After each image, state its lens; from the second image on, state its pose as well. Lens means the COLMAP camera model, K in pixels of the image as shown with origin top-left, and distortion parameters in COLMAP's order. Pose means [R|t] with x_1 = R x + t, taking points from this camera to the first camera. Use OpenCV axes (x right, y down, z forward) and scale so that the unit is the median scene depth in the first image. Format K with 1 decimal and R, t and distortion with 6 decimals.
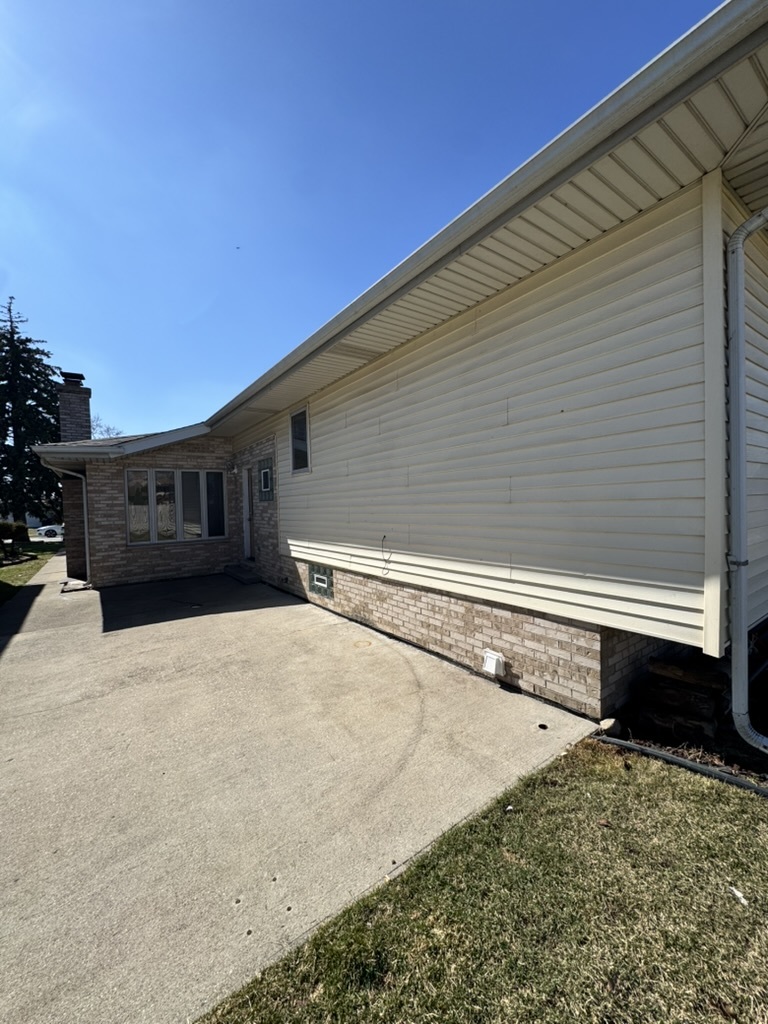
lens RADIAL K [[405.4, 0, 382.8], [0, 405.4, 514.6], [0, 0, 1]] dist [-0.003385, 0.000394]
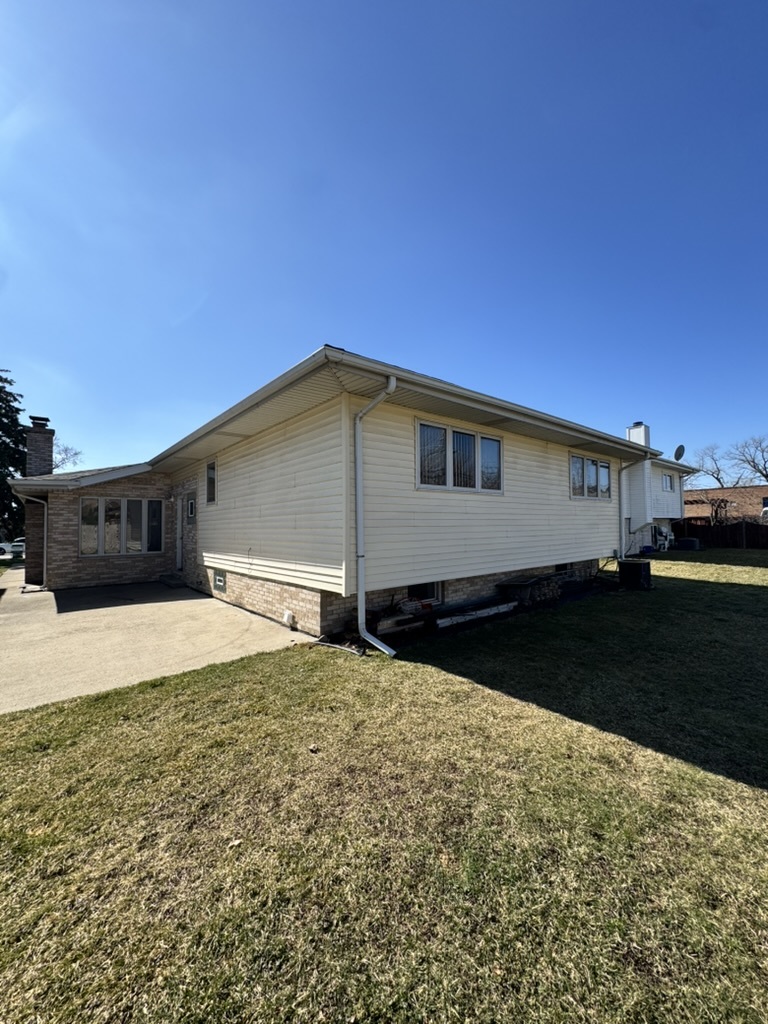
lens RADIAL K [[405.4, 0, 383.4], [0, 405.4, 514.4], [0, 0, 1]] dist [-0.003385, 0.000394]
pose [[0.996750, 0.019352, 0.078198, 0.237220], [-0.014635, 0.998064, -0.060453, 0.005587], [-0.079217, 0.059112, 0.995103, -0.373702]]
